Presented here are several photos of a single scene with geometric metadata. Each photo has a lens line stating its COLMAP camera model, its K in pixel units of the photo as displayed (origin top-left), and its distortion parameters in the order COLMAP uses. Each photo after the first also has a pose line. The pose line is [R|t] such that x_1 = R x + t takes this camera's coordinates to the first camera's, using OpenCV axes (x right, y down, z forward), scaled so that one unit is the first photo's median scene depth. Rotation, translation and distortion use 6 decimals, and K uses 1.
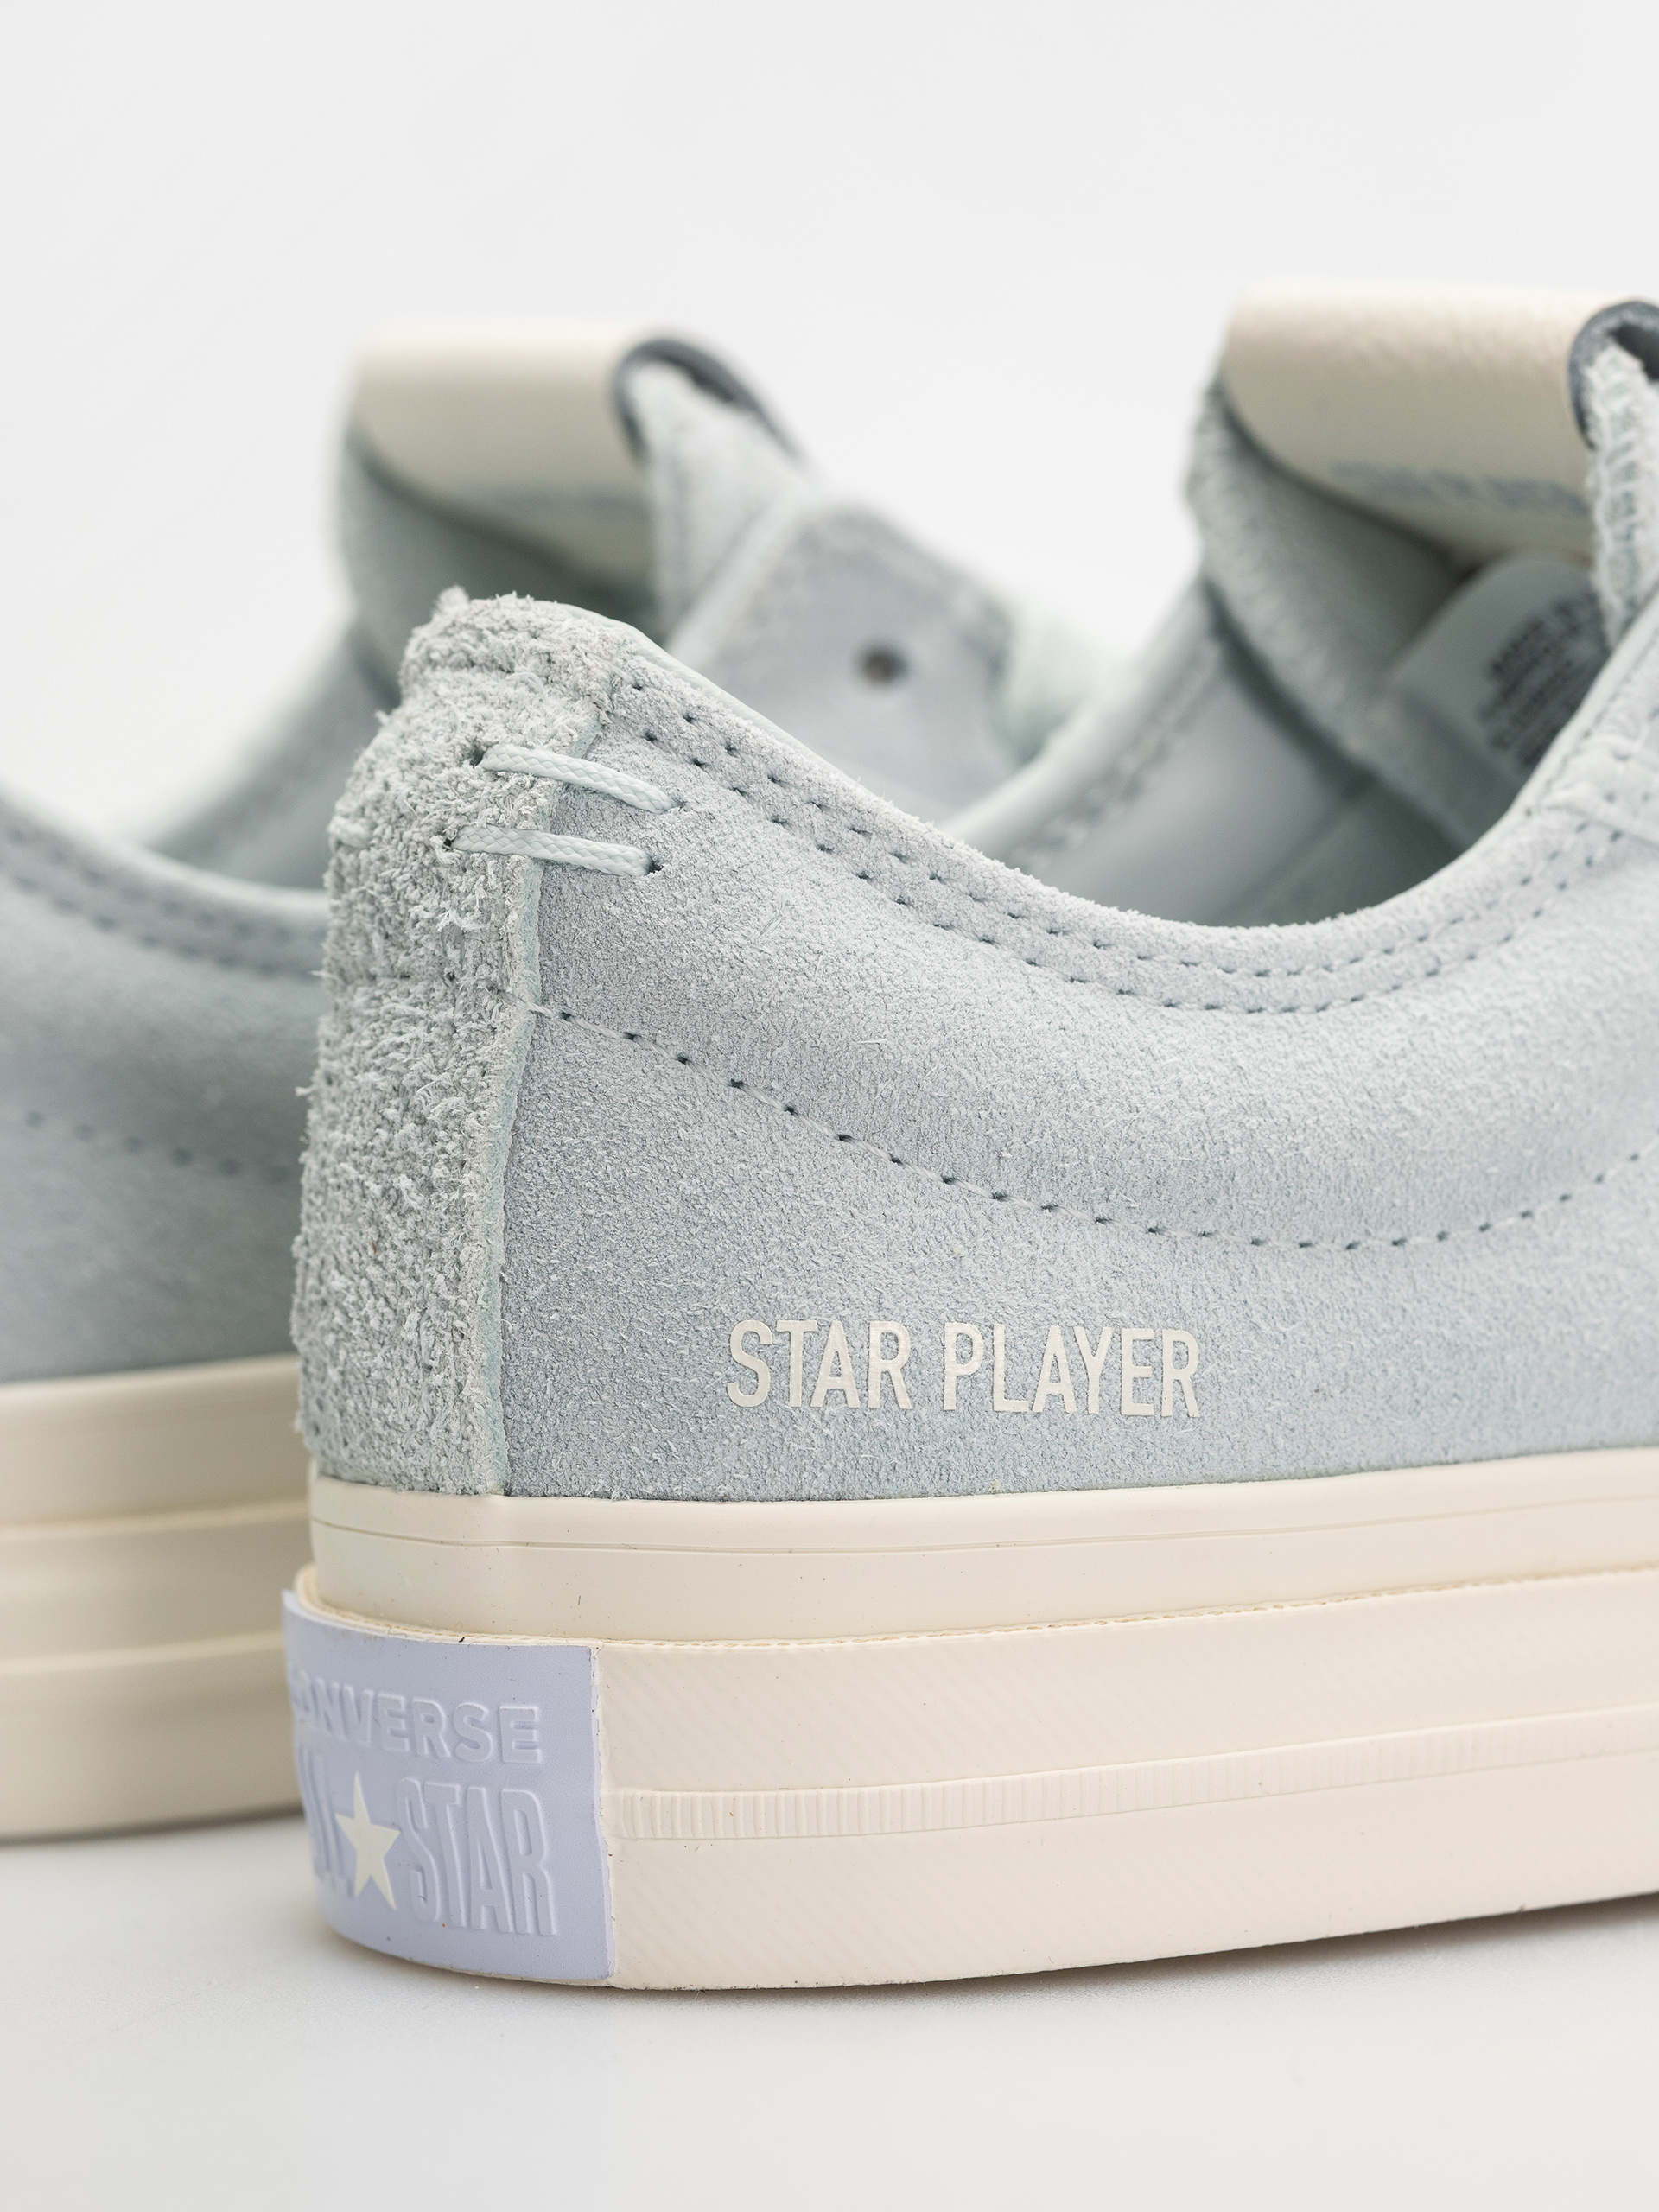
lens RADIAL K [[6807.0, 0, 829.5], [0, 6807.0, 1106.0], [0, 0, 1]] dist [0.010899, 0.594596]
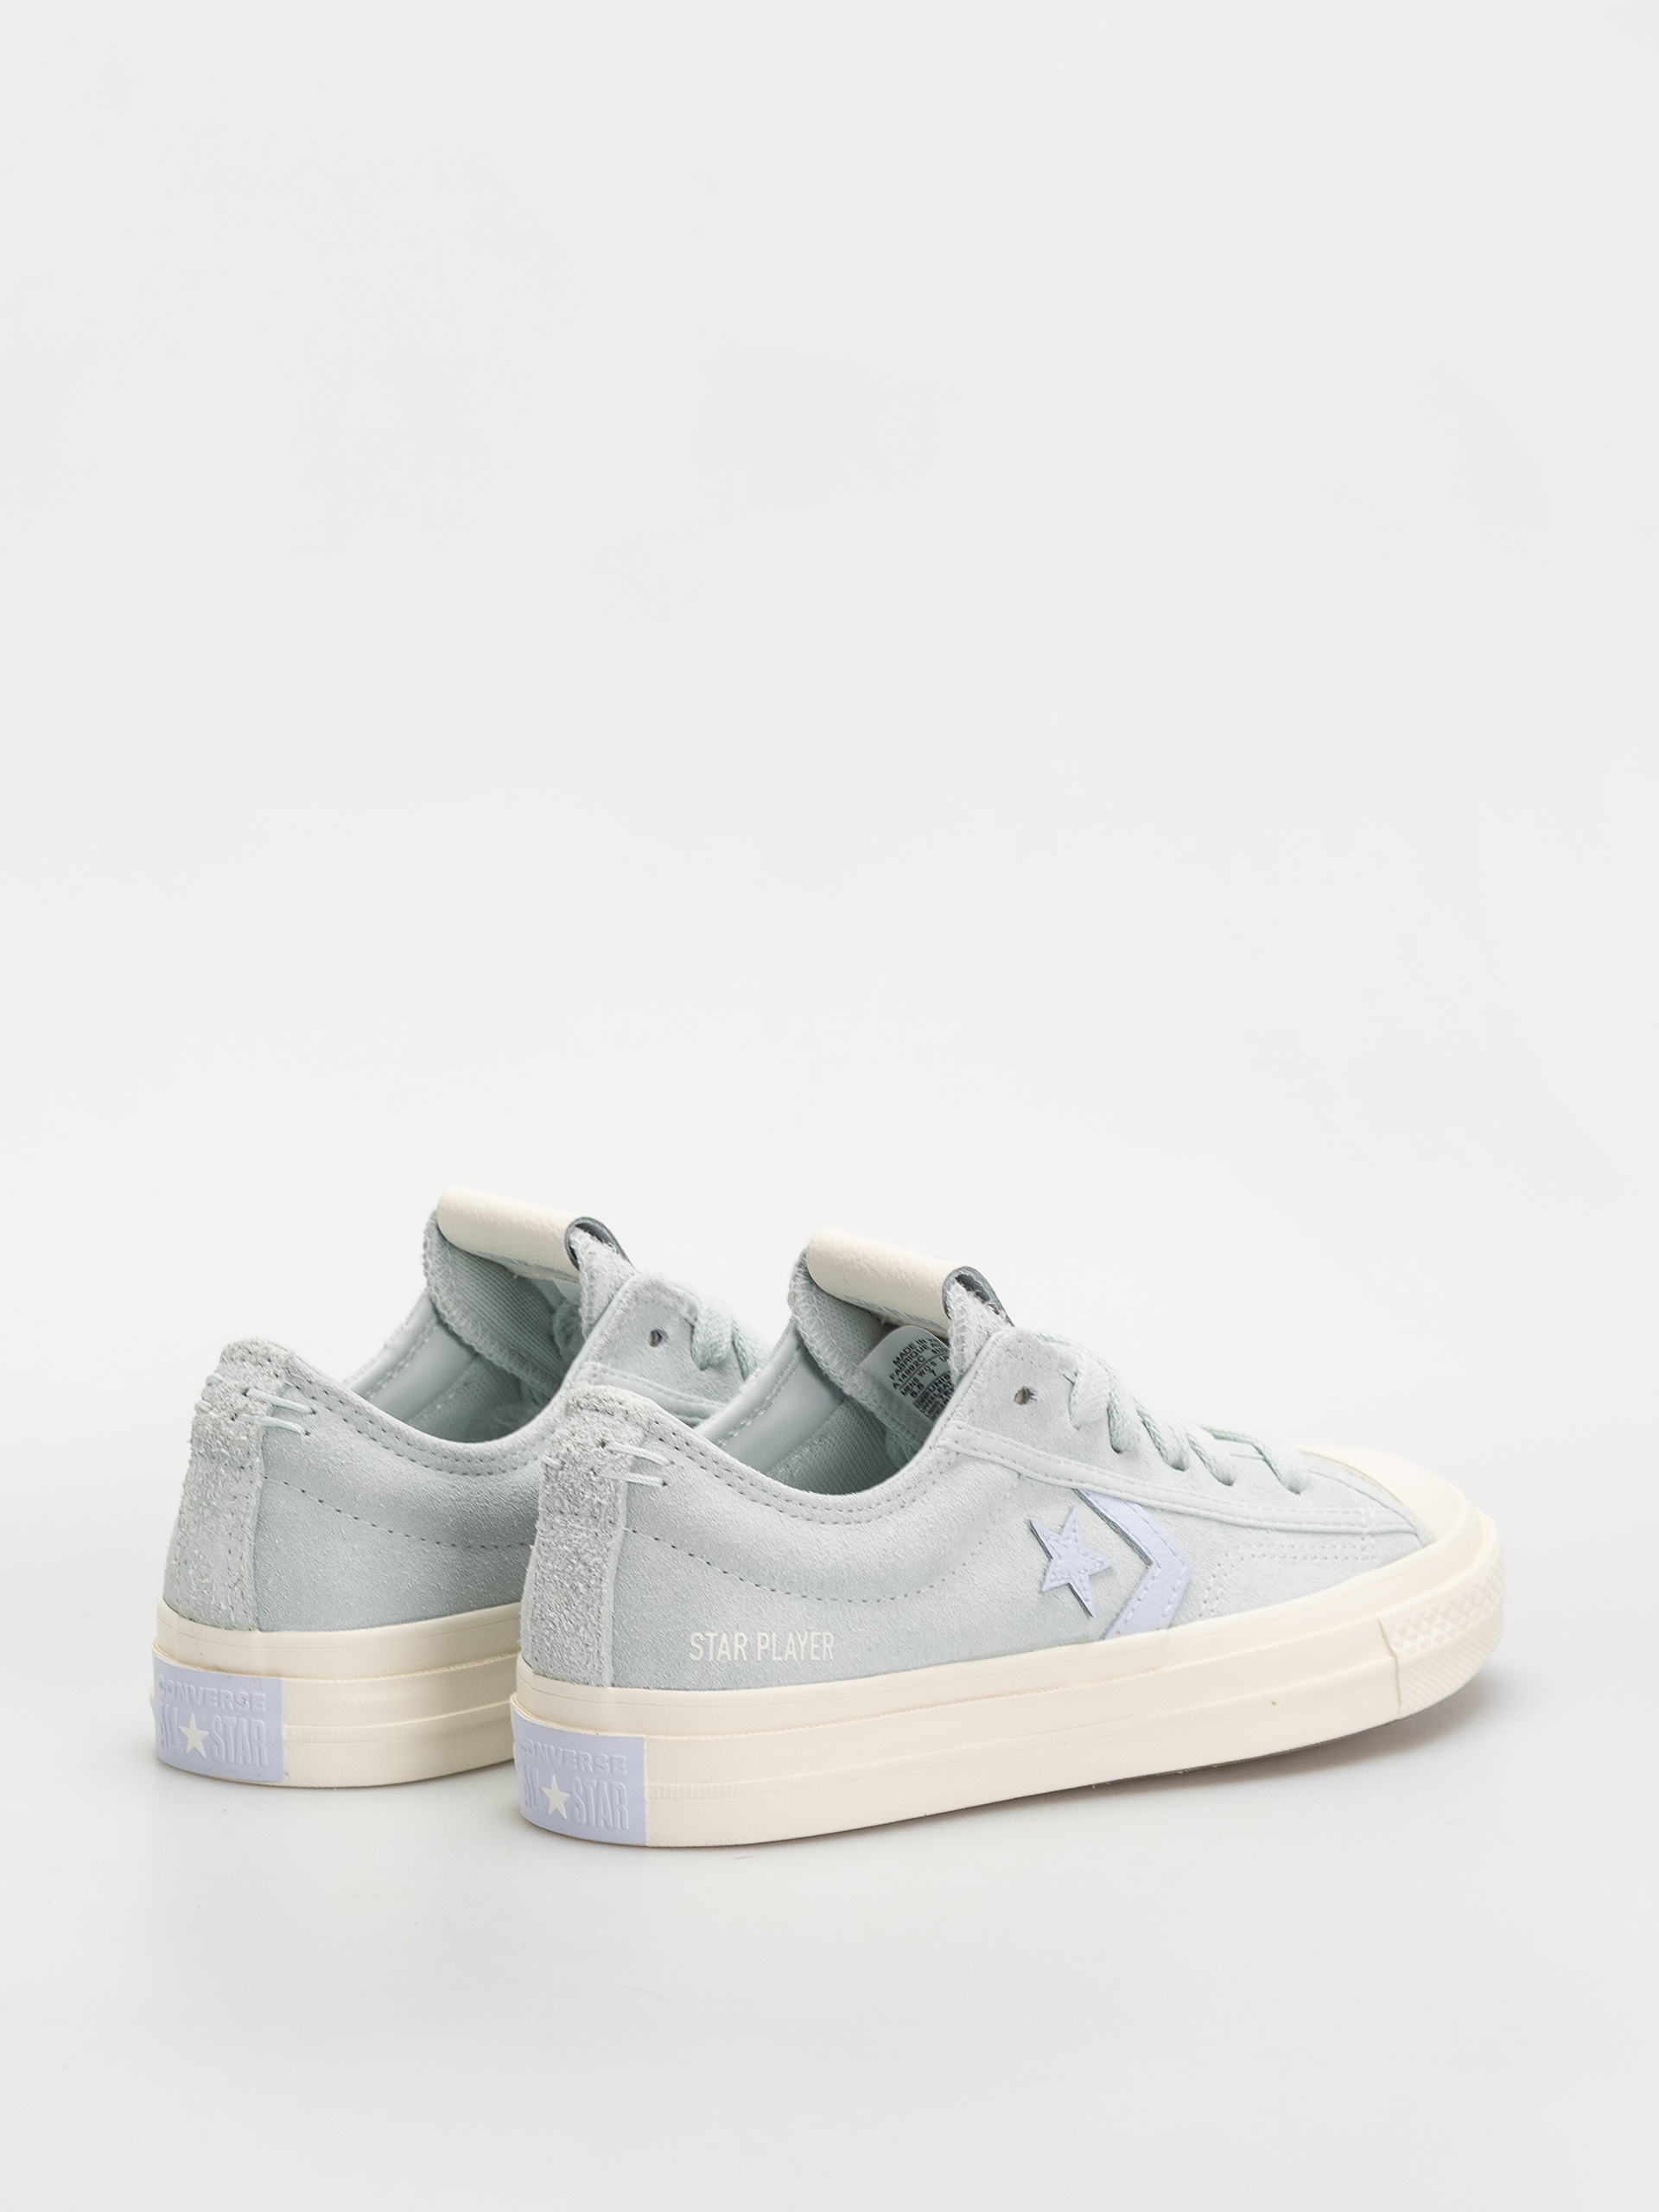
lens RADIAL K [[6807.0, 0, 829.5], [0, 6807.0, 1106.0], [0, 0, 1]] dist [0.010899, 0.594596]
pose [[0.982828, 0.010233, 0.184240, -0.517651], [-0.019772, 0.998553, 0.050014, -0.358678], [-0.183462, -0.052798, 0.981608, -2.013620]]
